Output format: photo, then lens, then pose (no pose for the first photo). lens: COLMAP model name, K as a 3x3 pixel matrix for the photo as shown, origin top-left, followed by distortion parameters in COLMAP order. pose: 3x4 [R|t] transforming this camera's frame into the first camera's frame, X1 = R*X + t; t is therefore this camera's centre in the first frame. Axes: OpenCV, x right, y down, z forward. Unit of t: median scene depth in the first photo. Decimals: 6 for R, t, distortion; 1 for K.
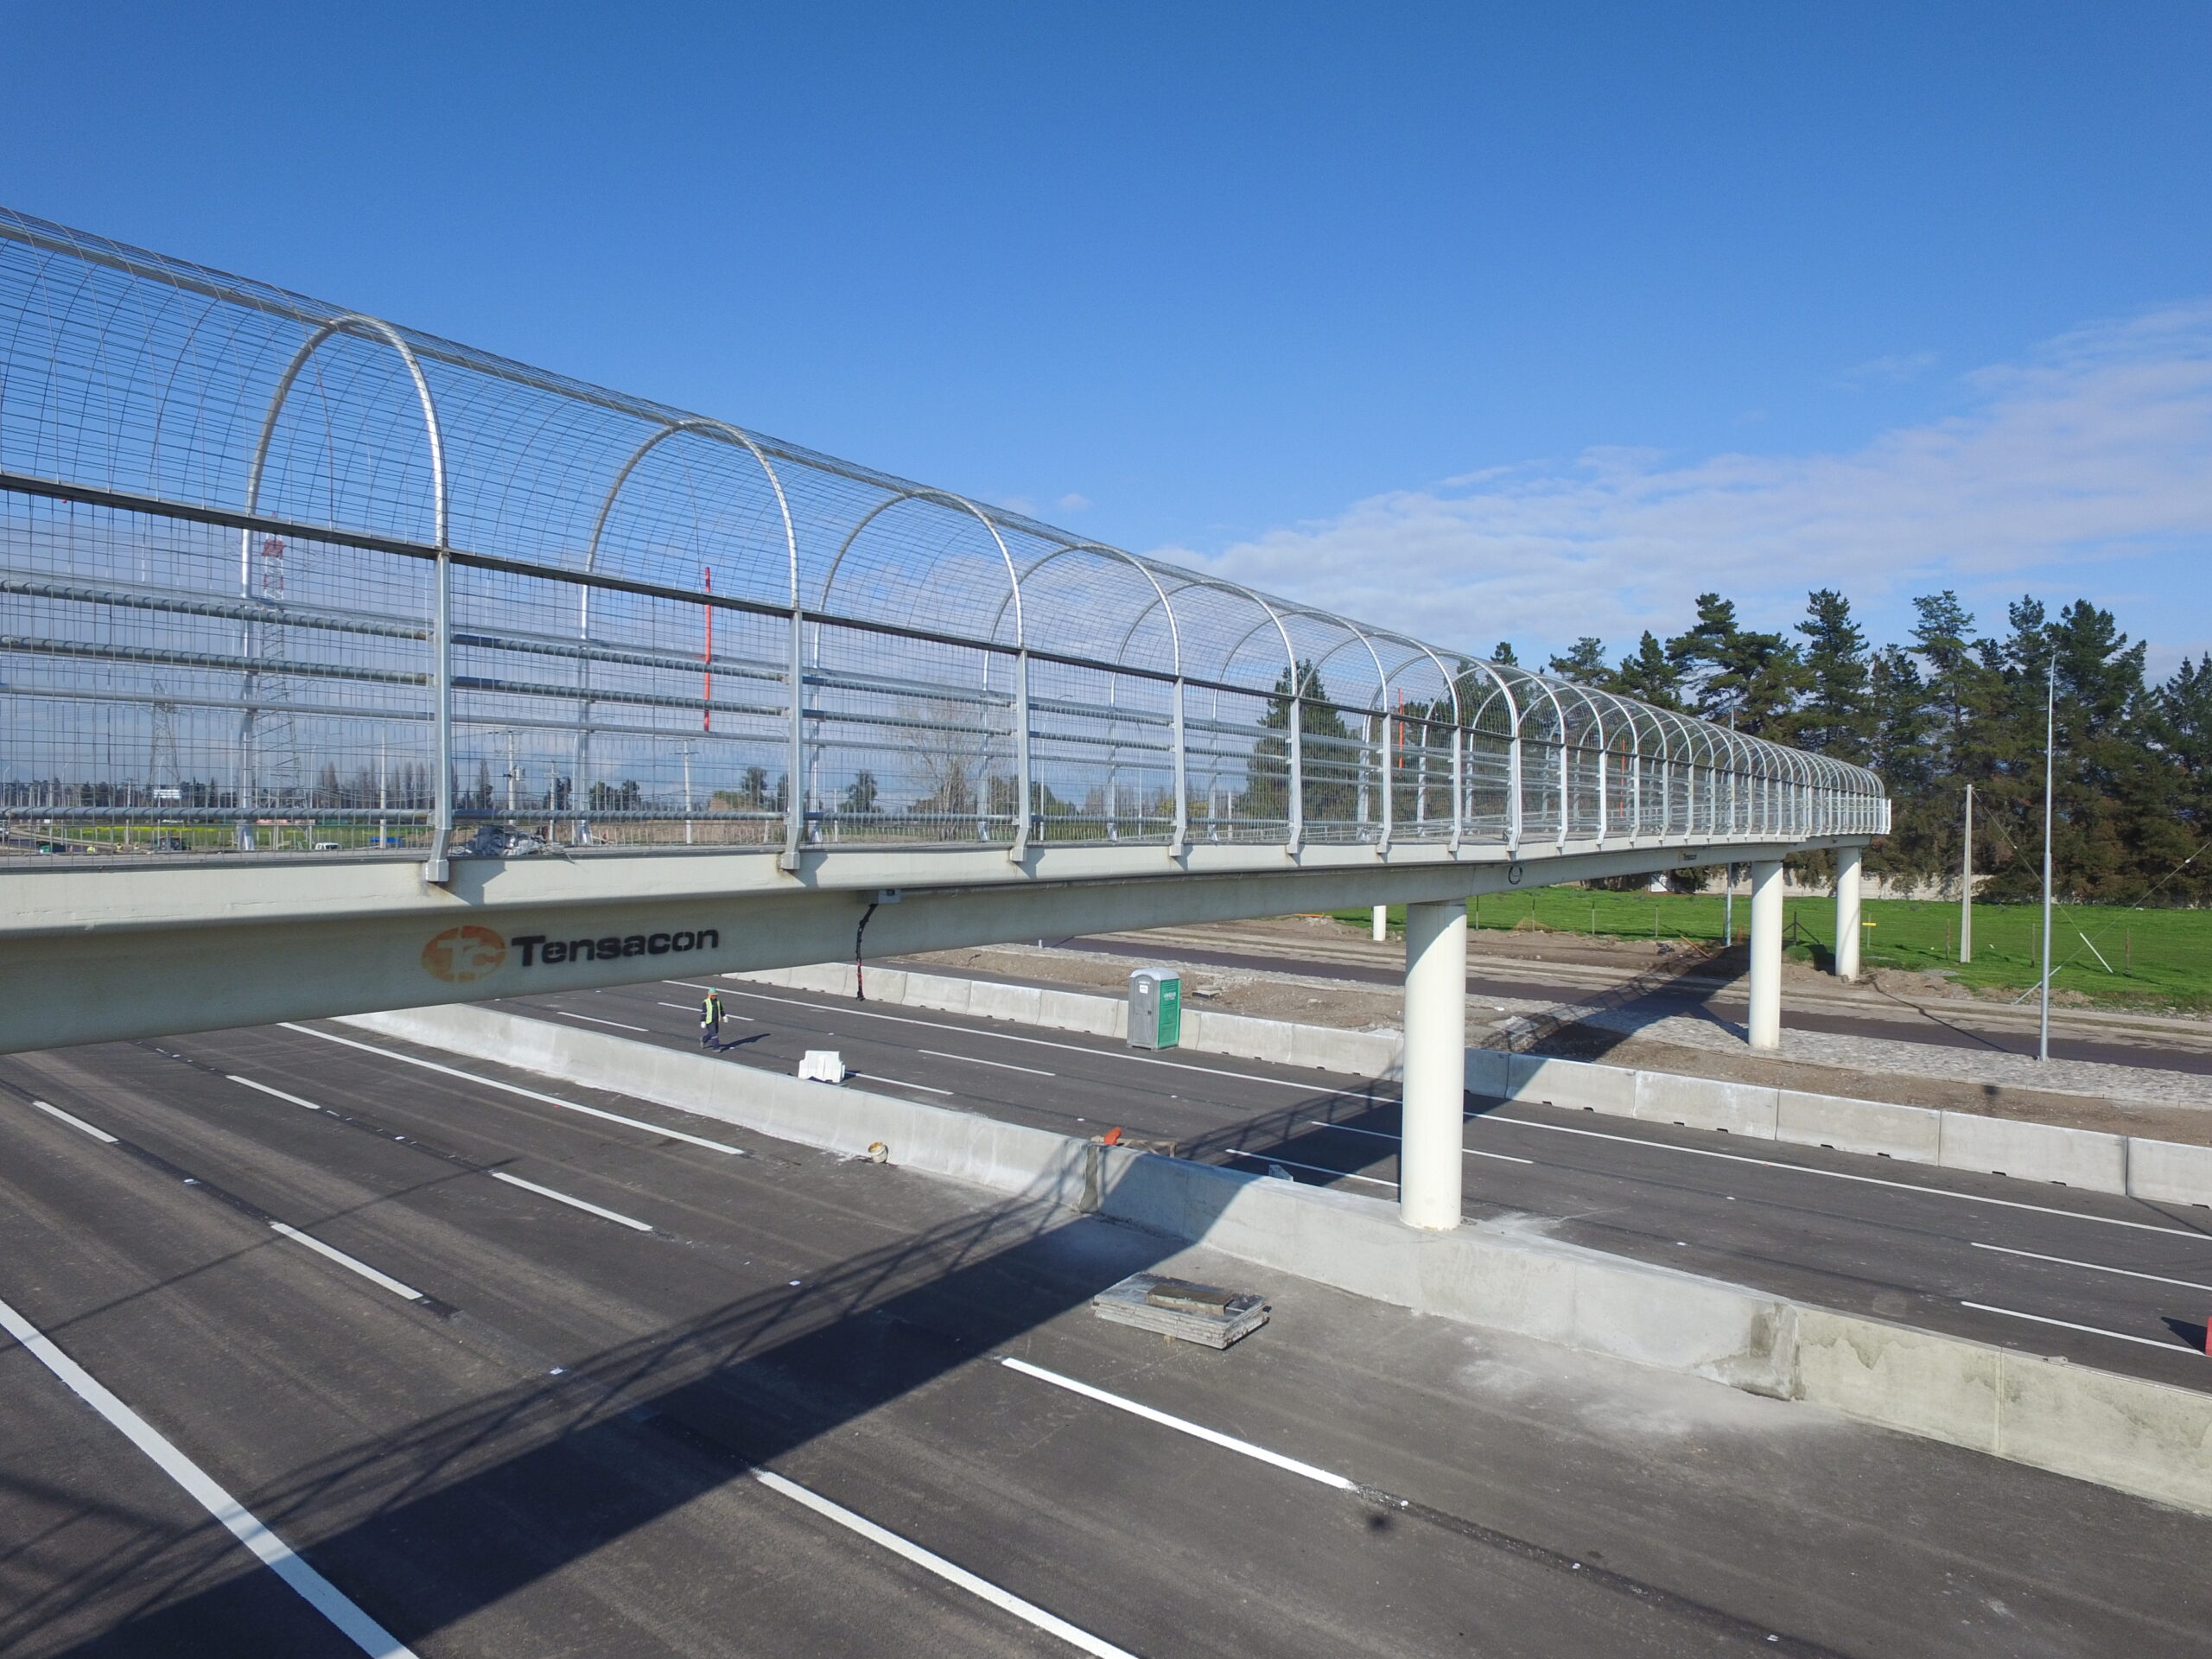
lens RADIAL K [[1295.3, 0, 1106.0], [0, 1295.3, 829.5], [0, 0, 1]] dist [-0.000230, 0.002413]
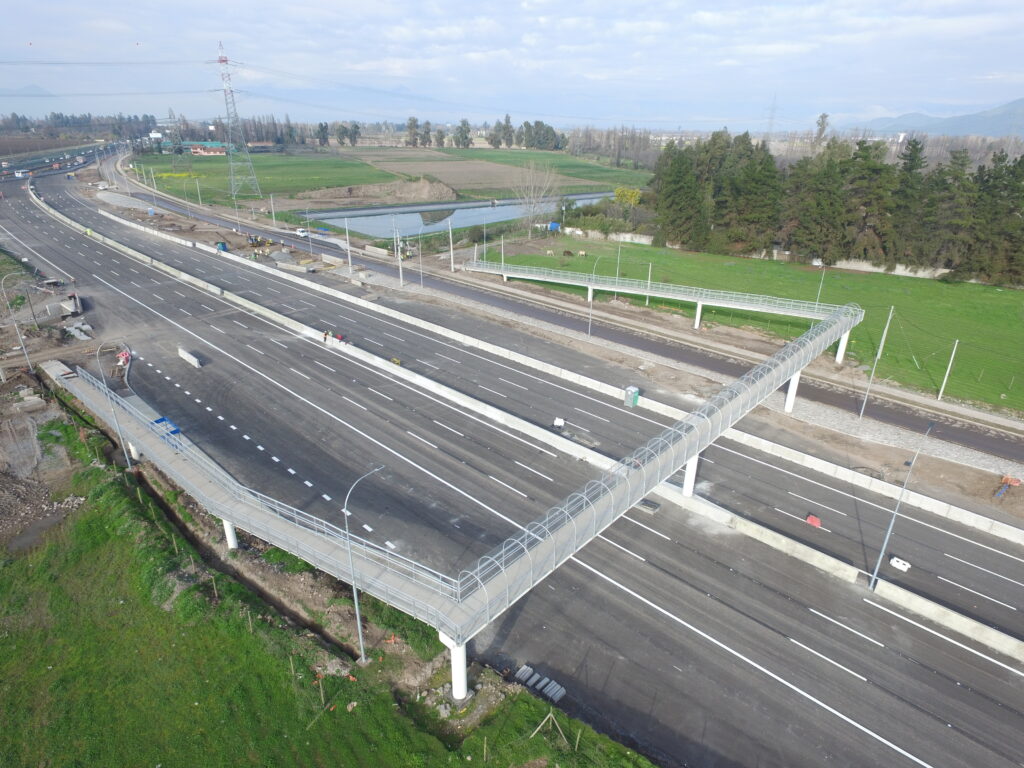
lens RADIAL K [[598.4, 0, 501.2], [0, 598.4, 373.8], [0, 0, 1]] dist [0.003393, 0.001086]
pose [[0.993142, 0.029539, -0.113124, -0.057149], [0.015361, 0.926203, 0.376712, -0.230783], [0.115904, -0.375866, 0.919397, -0.266582]]
